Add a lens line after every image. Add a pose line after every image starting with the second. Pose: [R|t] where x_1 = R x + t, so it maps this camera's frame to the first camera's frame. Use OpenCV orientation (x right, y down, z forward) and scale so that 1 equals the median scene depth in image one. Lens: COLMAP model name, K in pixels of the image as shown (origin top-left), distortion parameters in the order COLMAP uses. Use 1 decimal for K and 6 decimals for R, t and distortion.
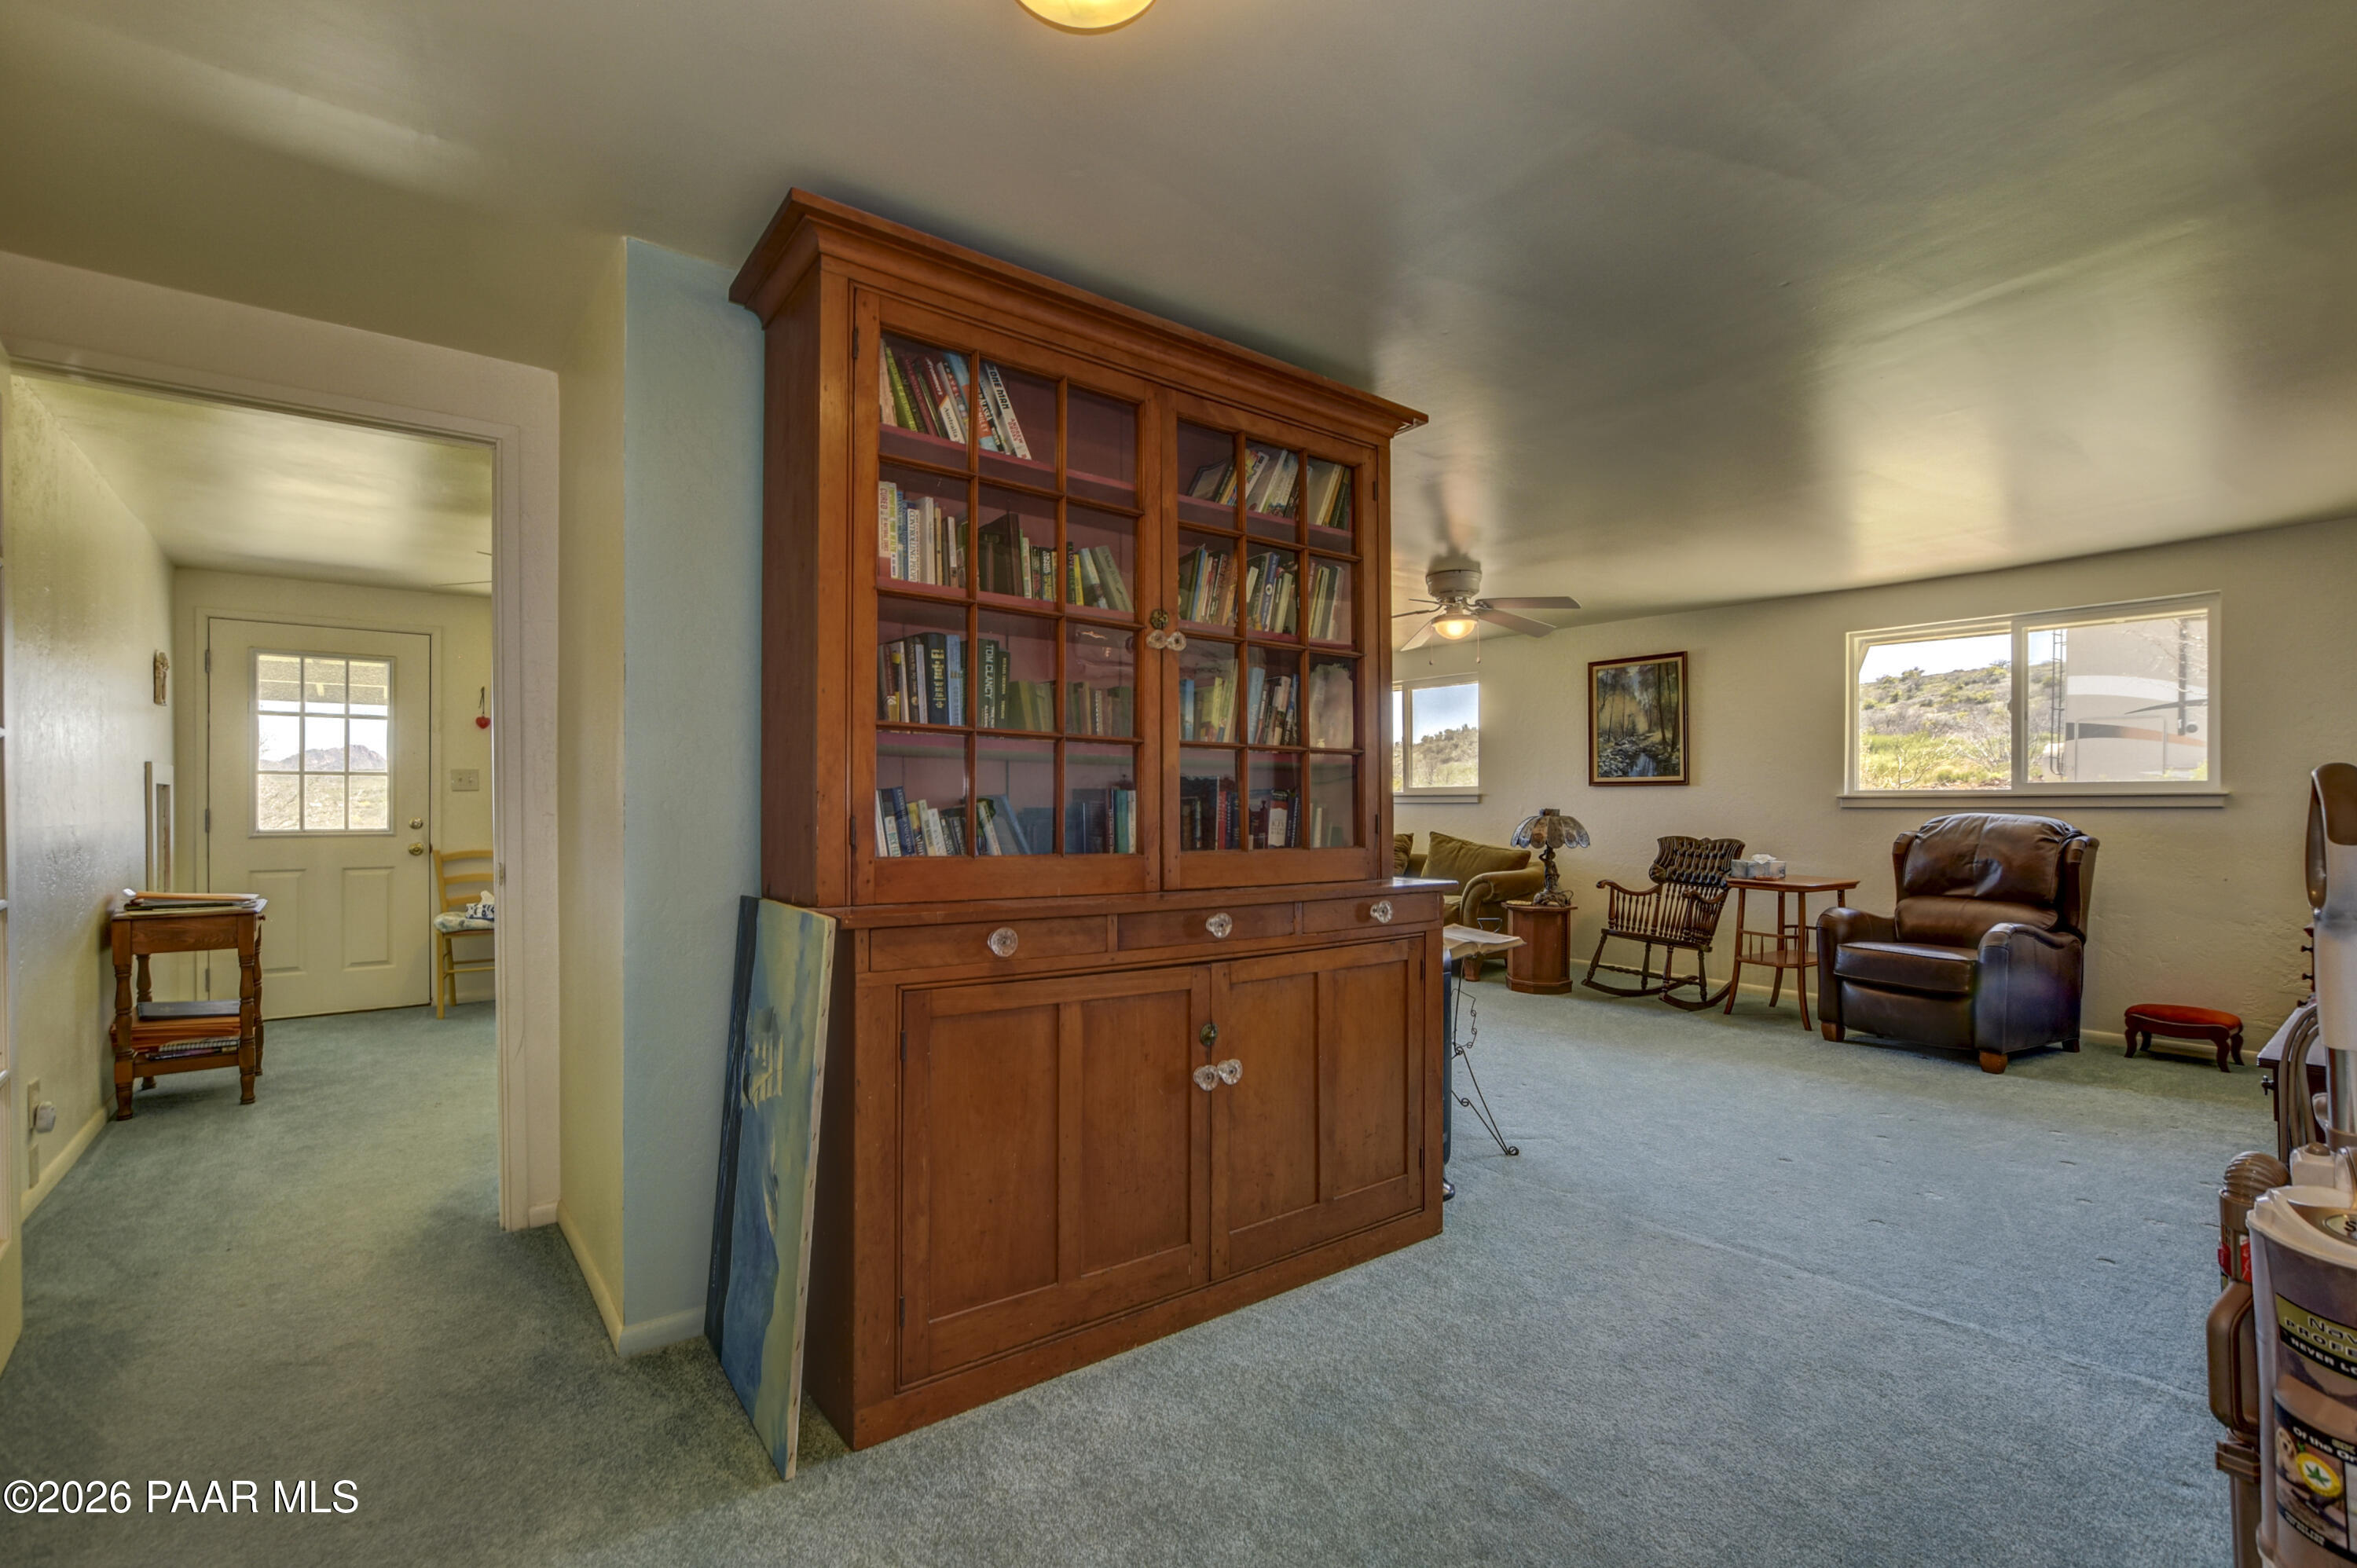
lens RADIAL K [[1049.5, 0, 1180.5], [0, 1049.5, 786.5], [0, 0, 1]] dist [-0.019111, 0.001158]
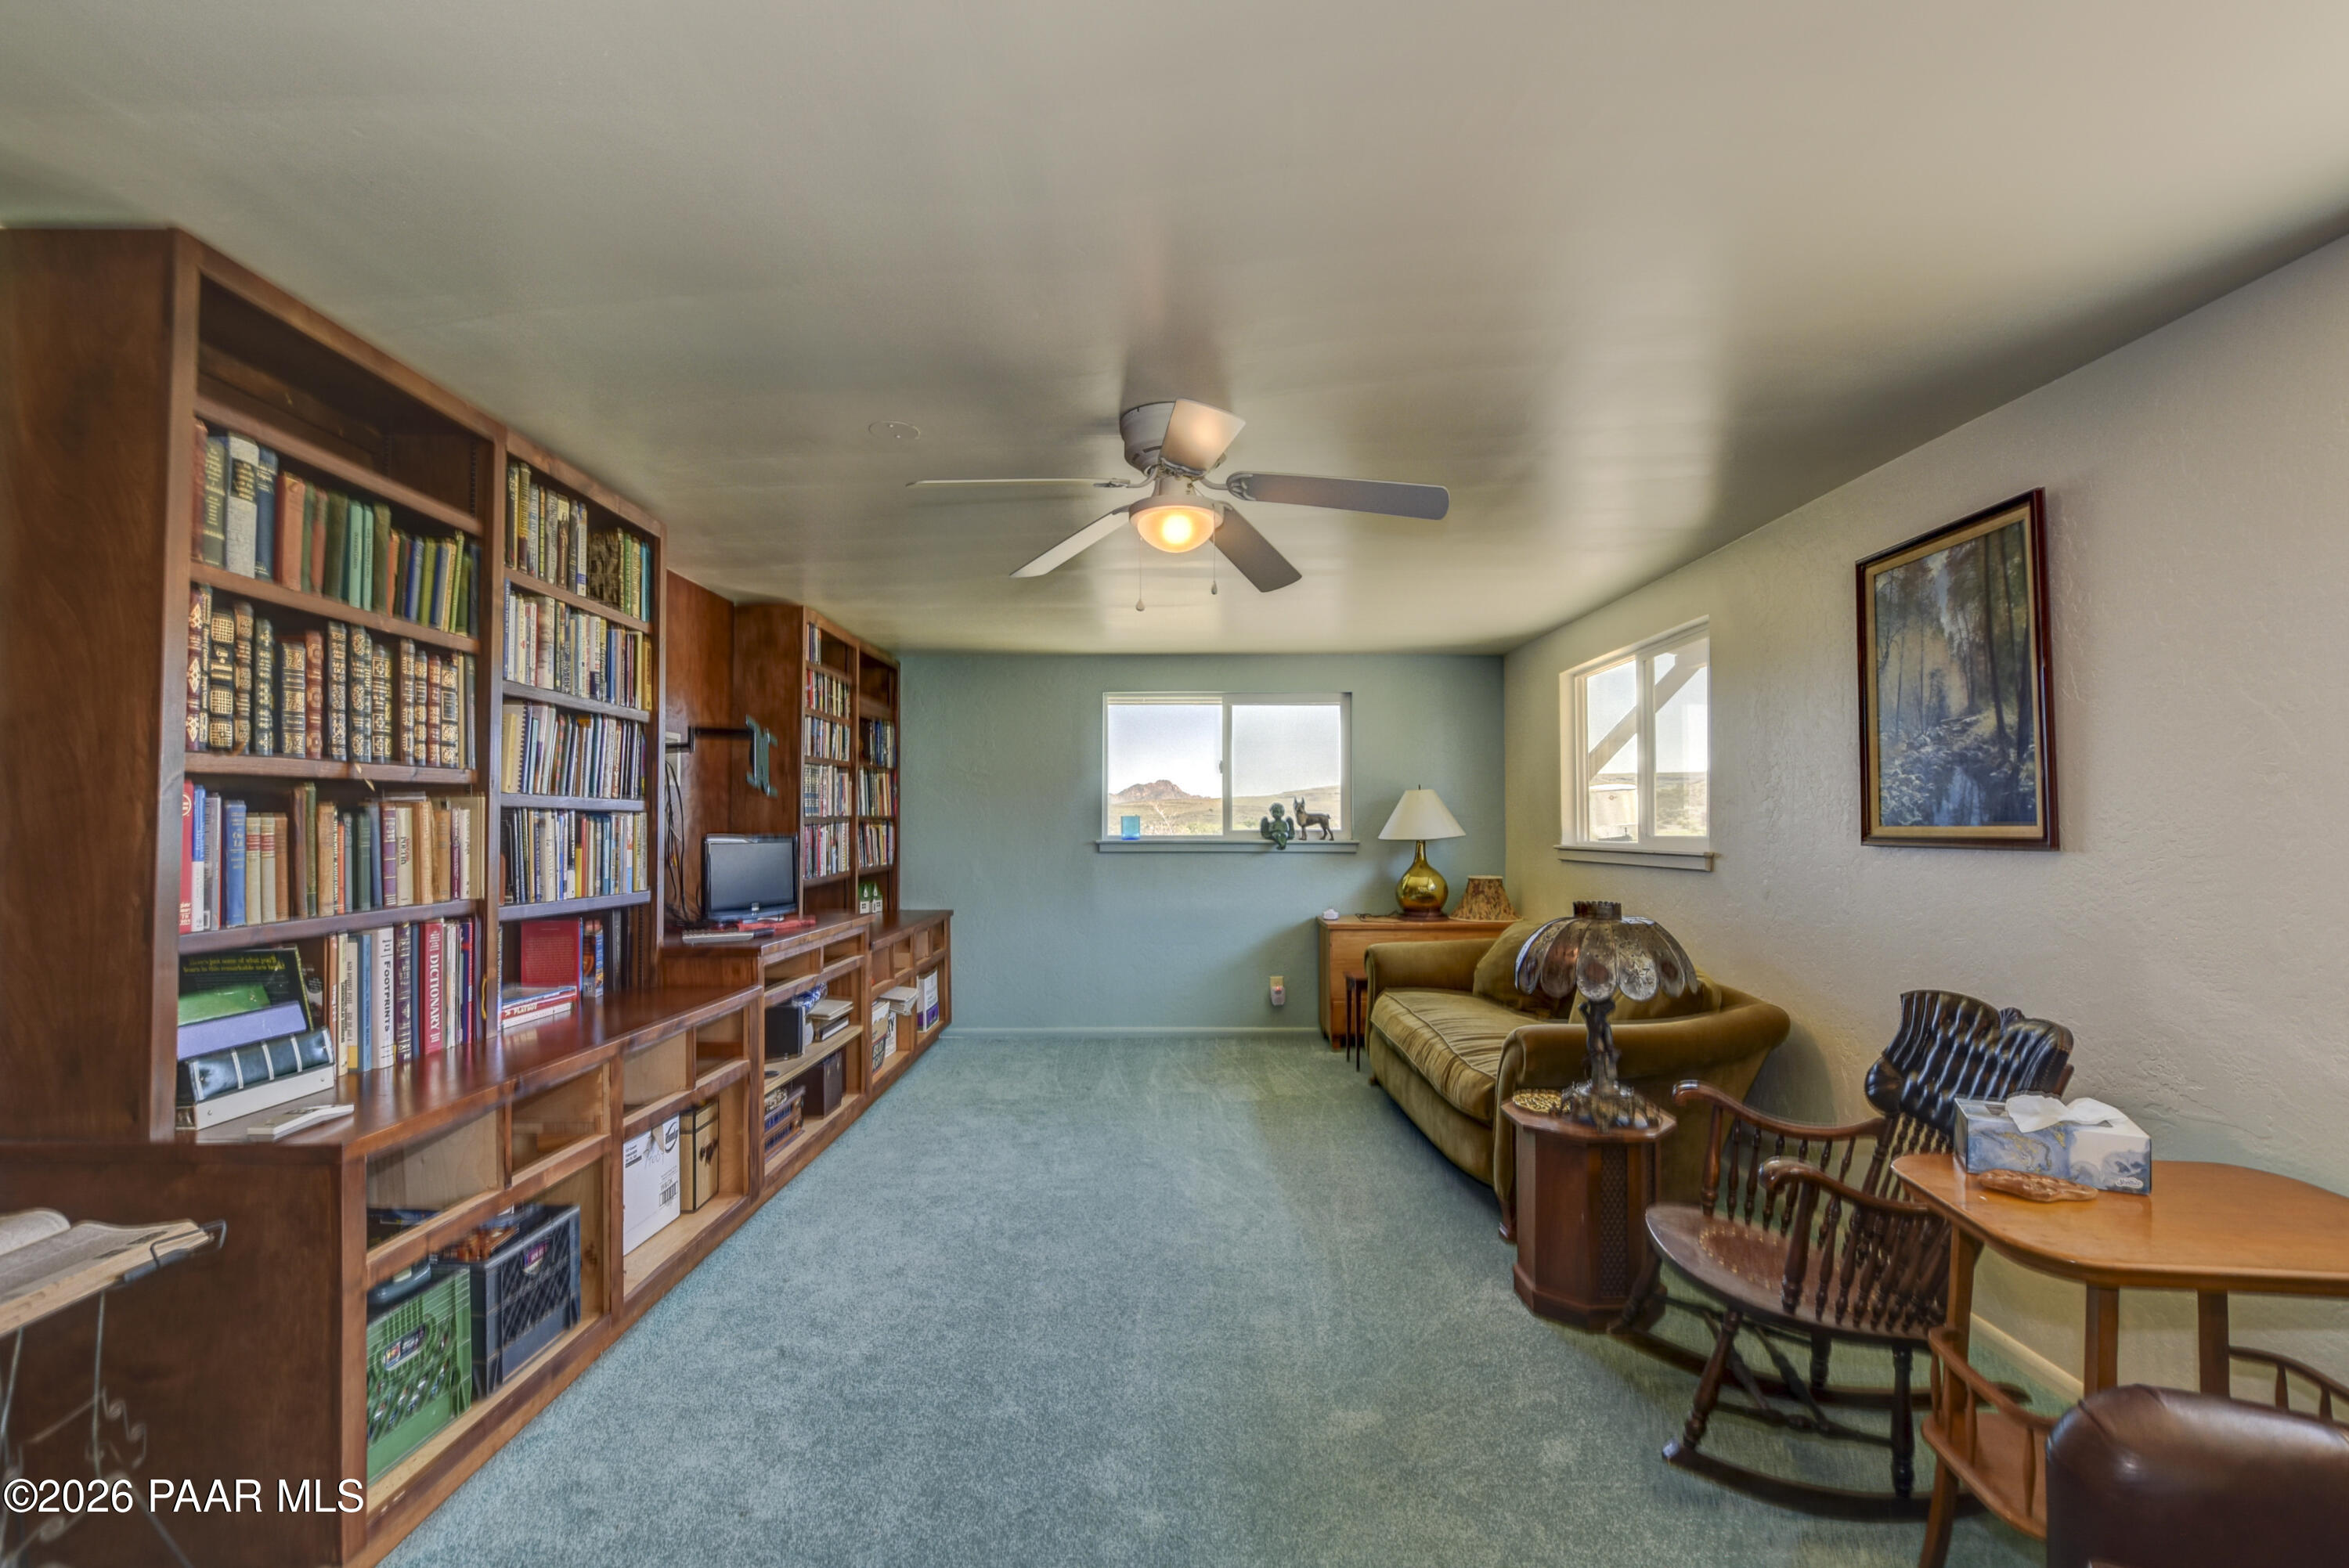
lens RADIAL K [[1045.9, 0, 1172.4], [0, 1045.9, 796.3], [0, 0, 1]] dist [-0.019111, 0.001158]
pose [[0.784573, -0.010157, -0.619953, 0.454235], [-0.000808, 0.999848, -0.017402, -0.013607], [0.620036, 0.014154, 0.784446, 0.509646]]
